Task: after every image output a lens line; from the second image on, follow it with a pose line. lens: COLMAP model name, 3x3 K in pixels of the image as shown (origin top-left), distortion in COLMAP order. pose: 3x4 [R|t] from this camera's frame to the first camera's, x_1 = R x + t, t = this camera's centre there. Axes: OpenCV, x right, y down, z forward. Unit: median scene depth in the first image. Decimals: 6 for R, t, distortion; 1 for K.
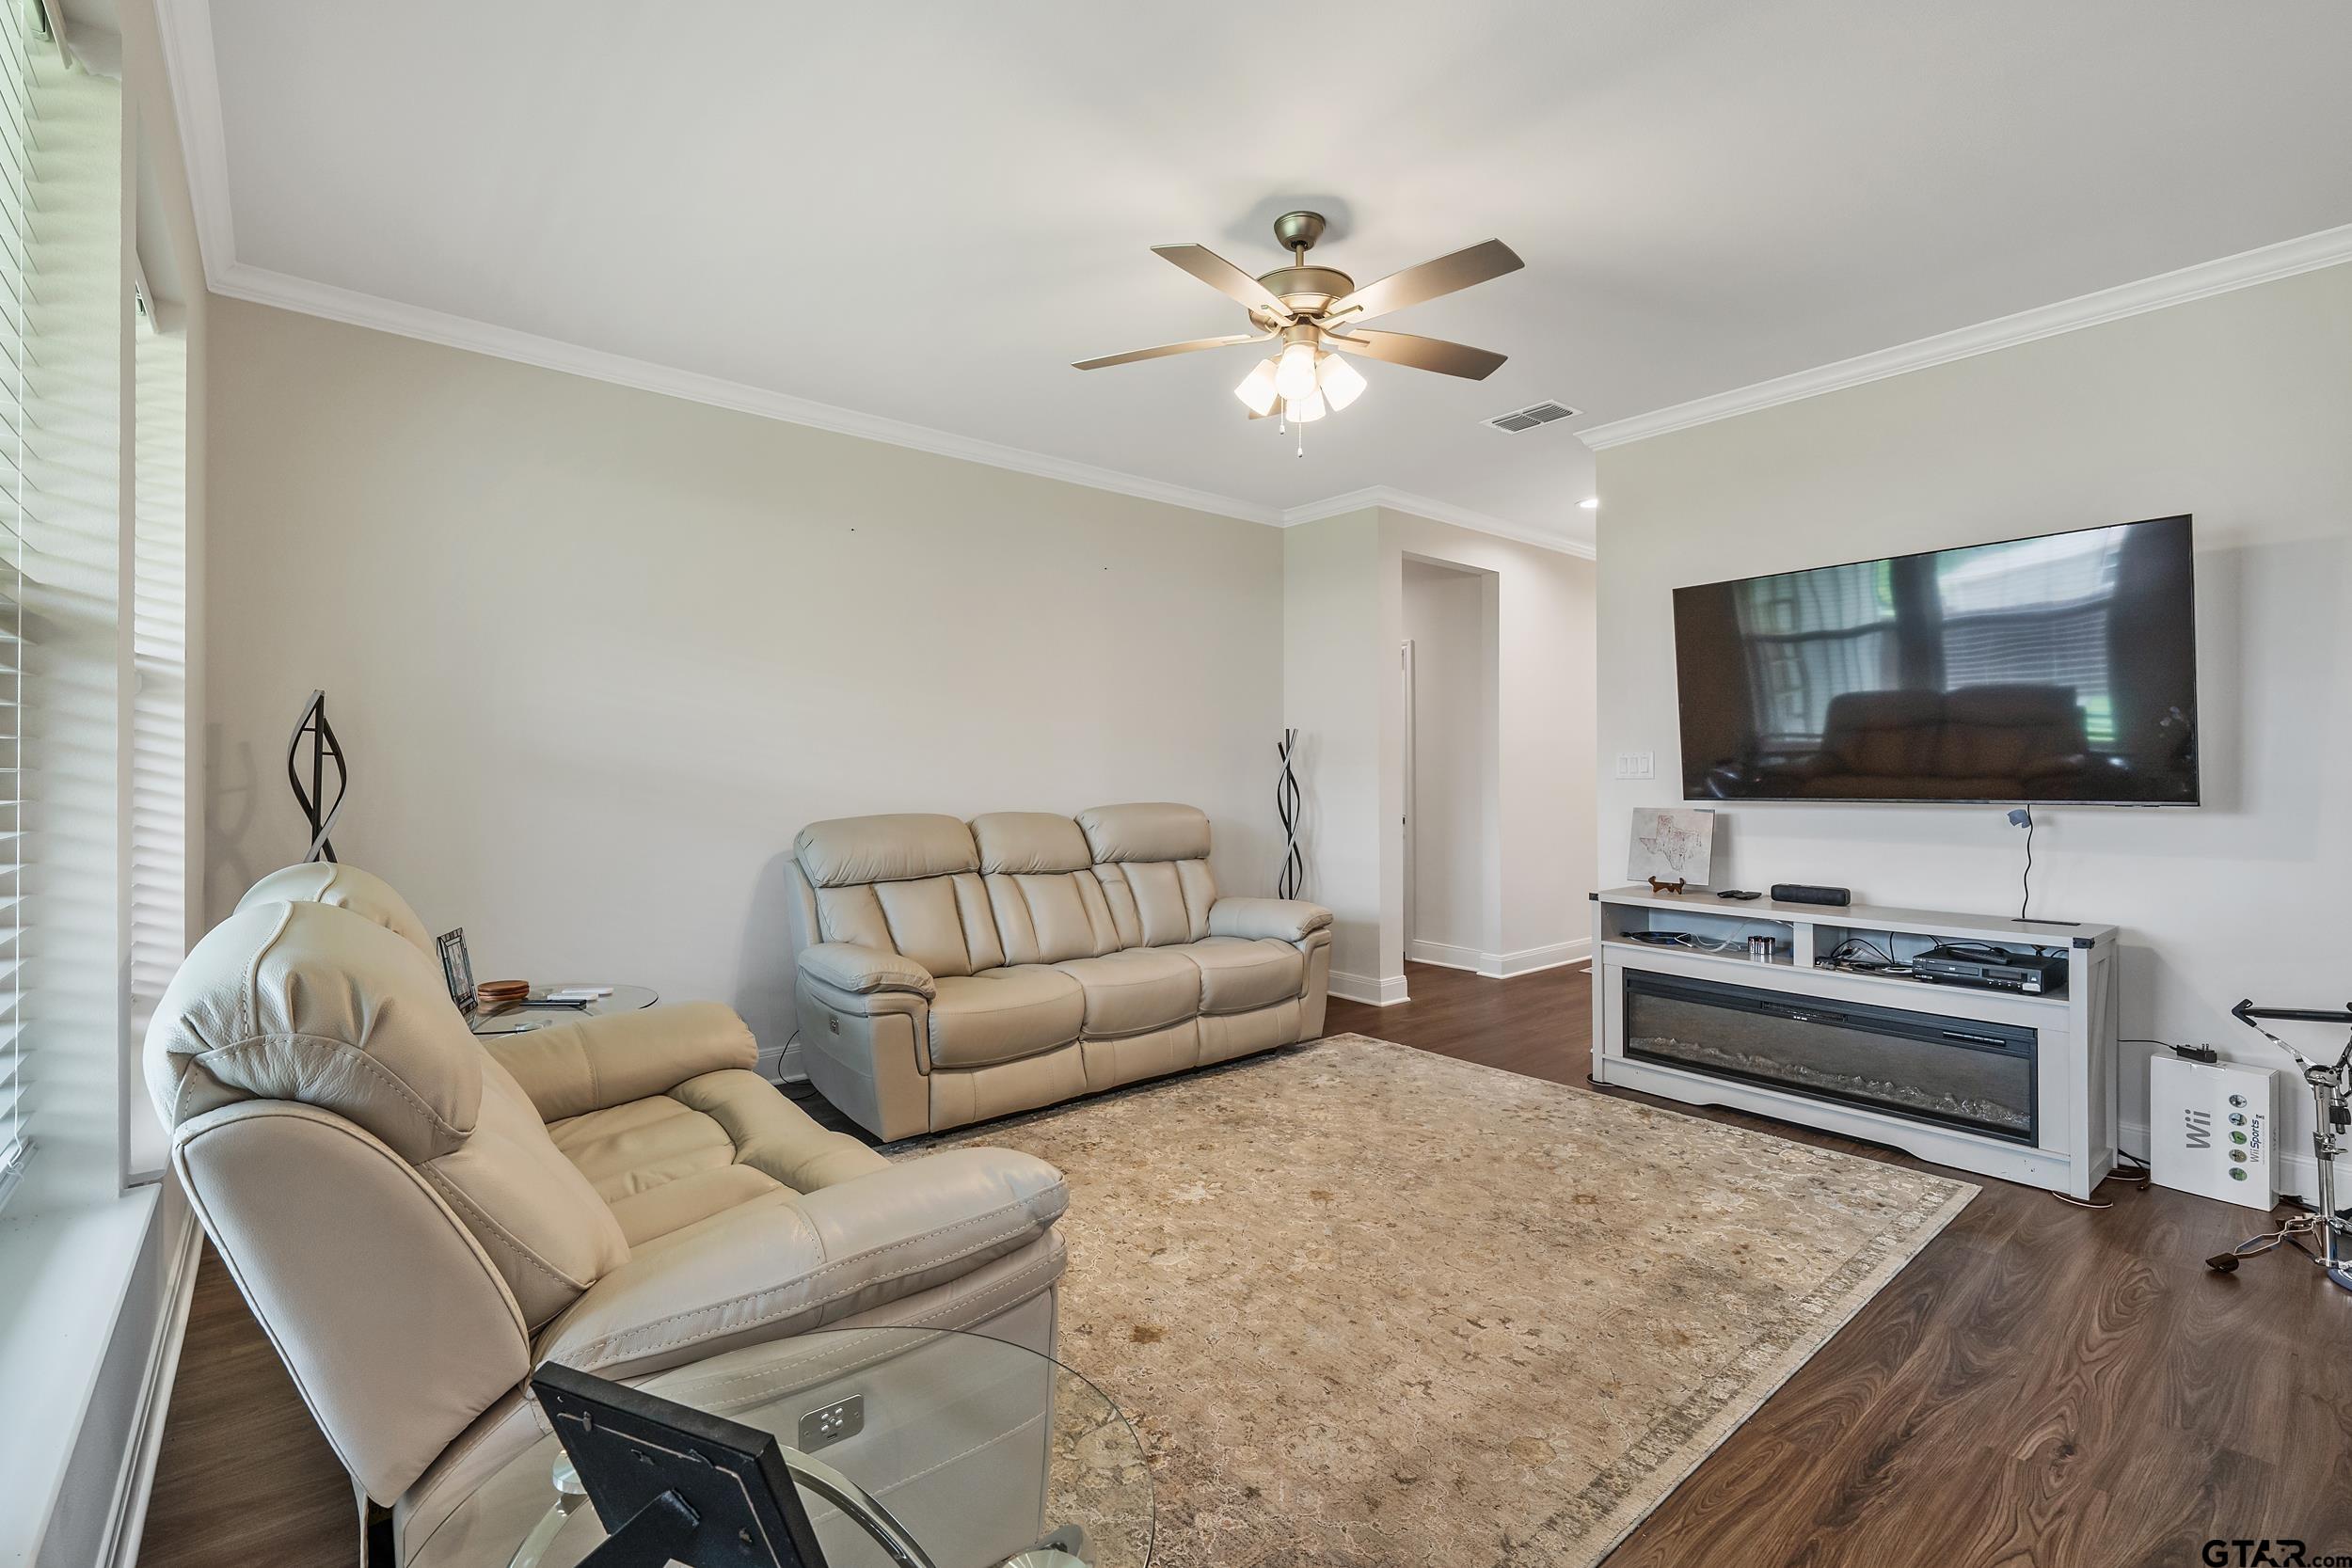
lens RADIAL K [[1053.1, 0, 1176.0], [0, 1053.1, 784.0], [0, 0, 1]] dist [-0.000287, 0.000008]
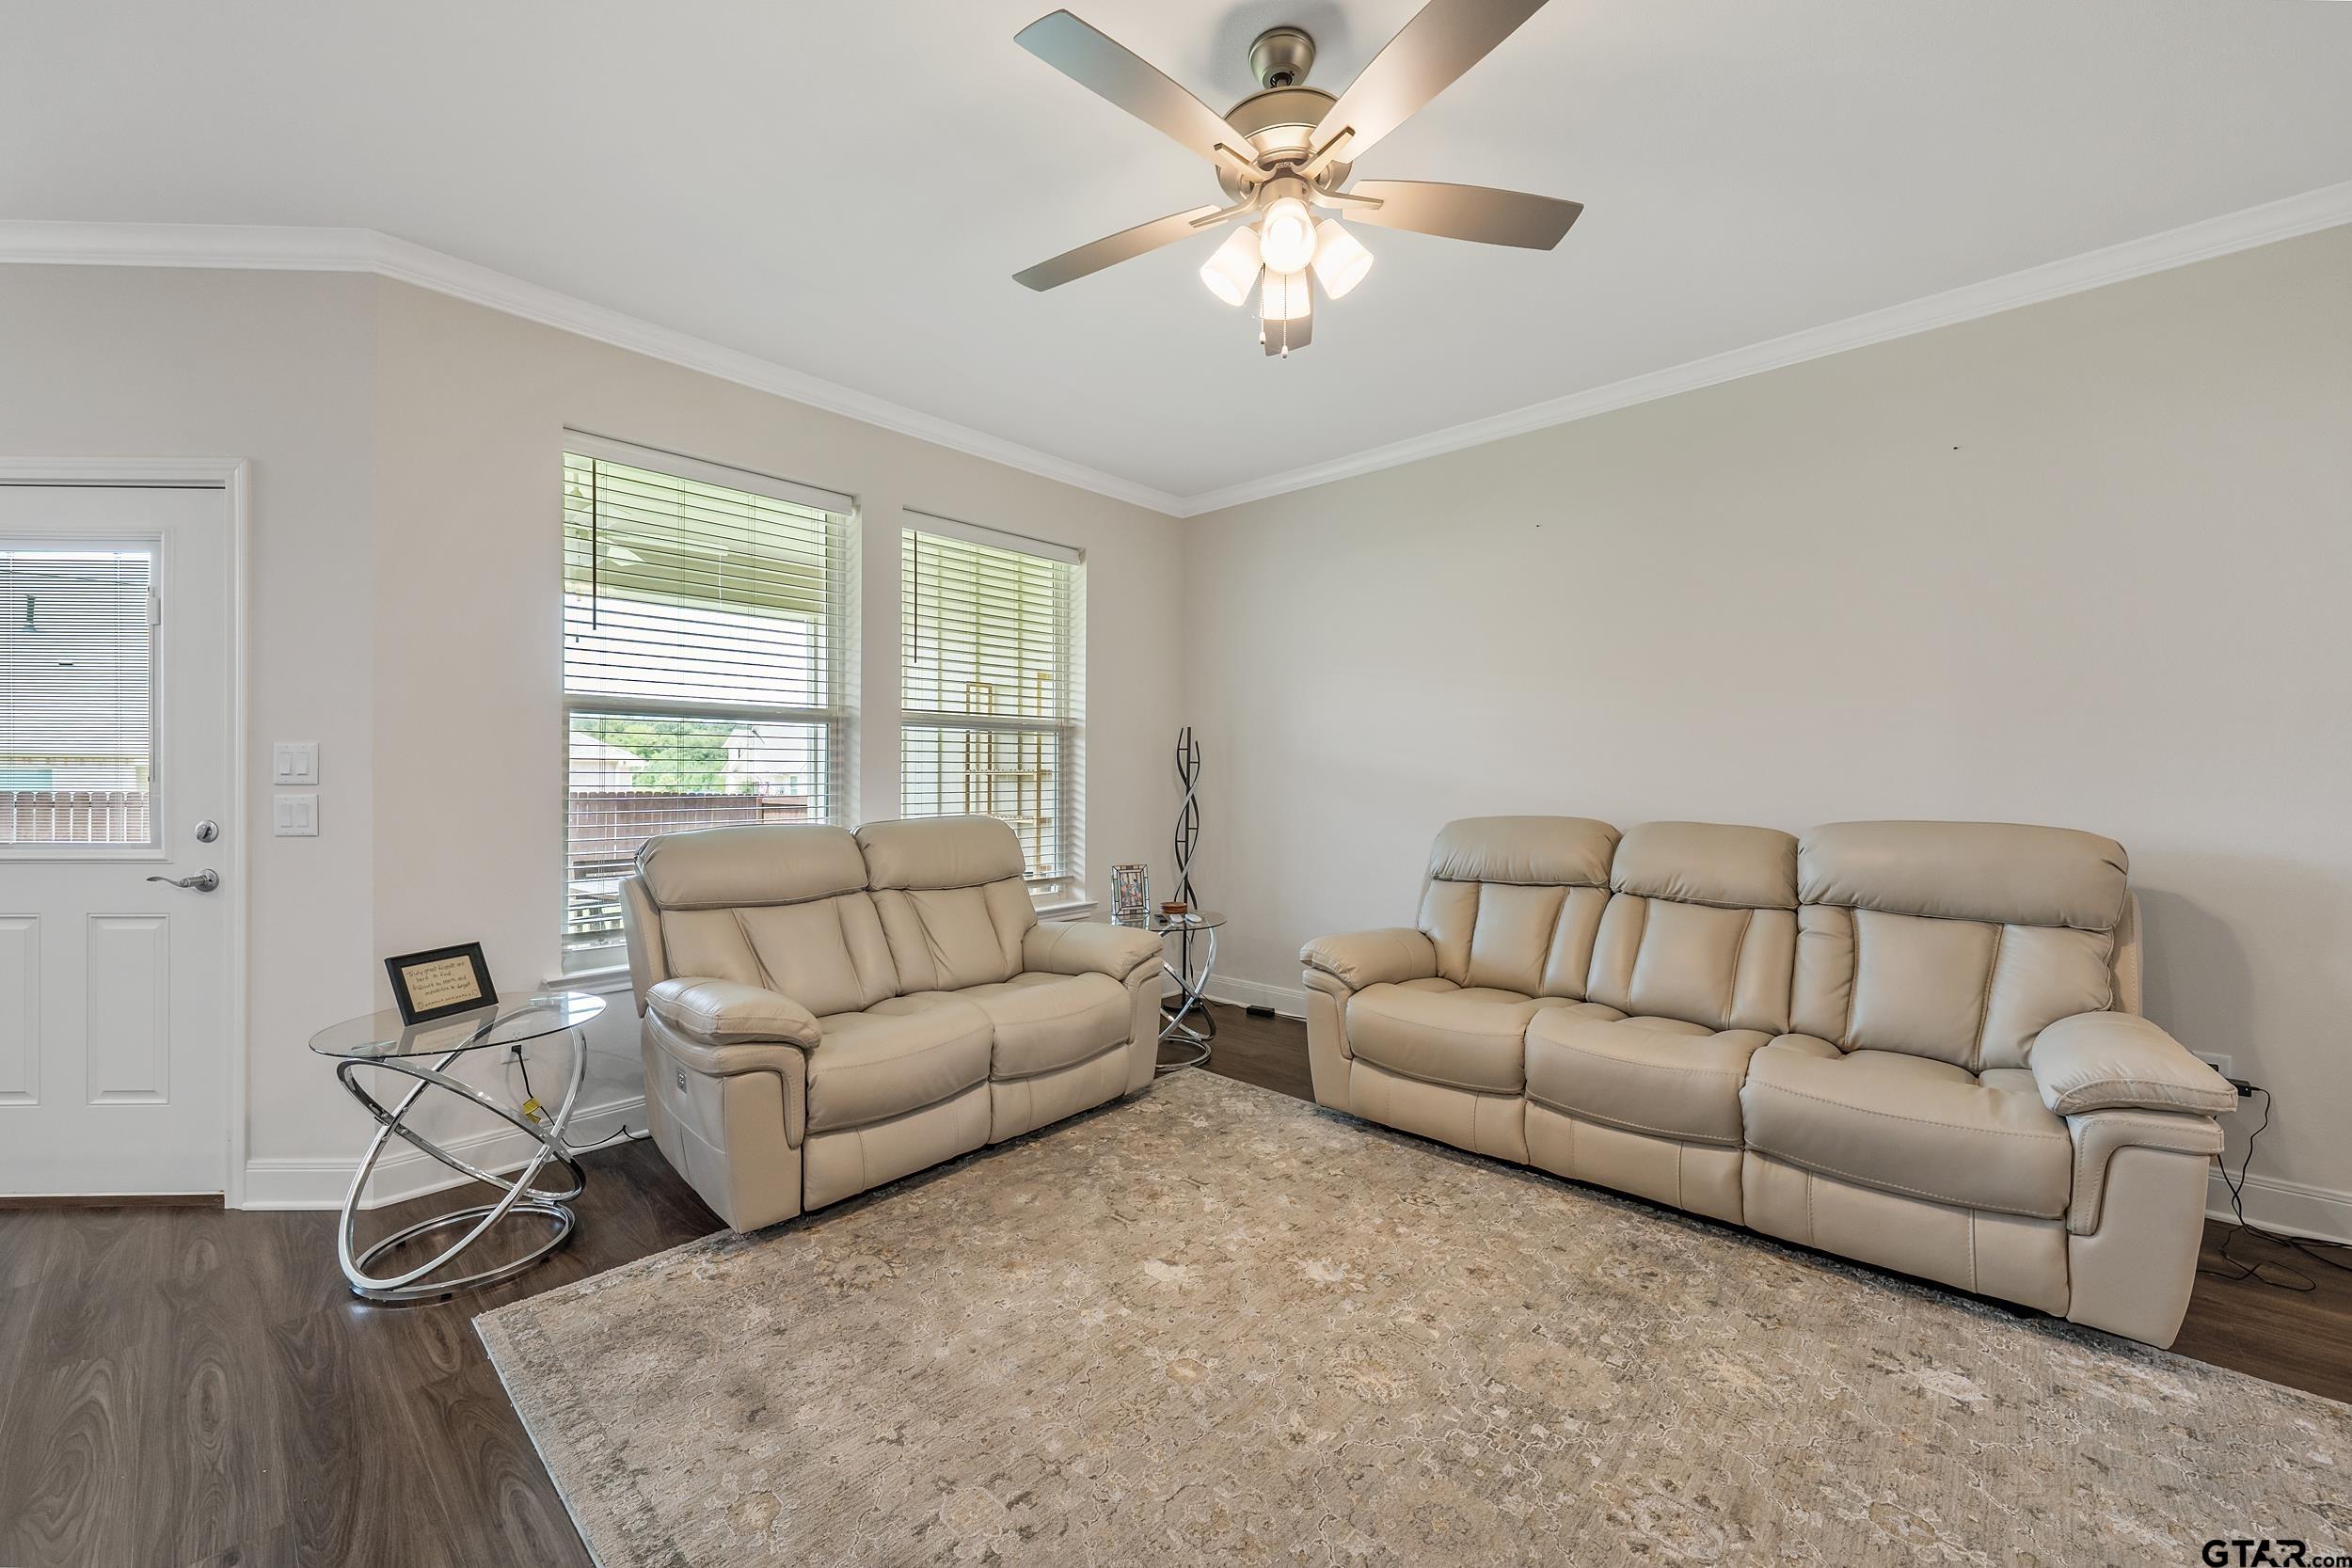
lens RADIAL K [[910.4, 0, 1176.0], [0, 910.4, 784.0], [0, 0, 1]] dist [-0.012498, -0.000051]
pose [[0.120566, 0.012455, -0.992627, 0.603134], [-0.010846, 0.999878, 0.011229, -0.010734], [0.992646, 0.009412, 0.120687, 0.658420]]
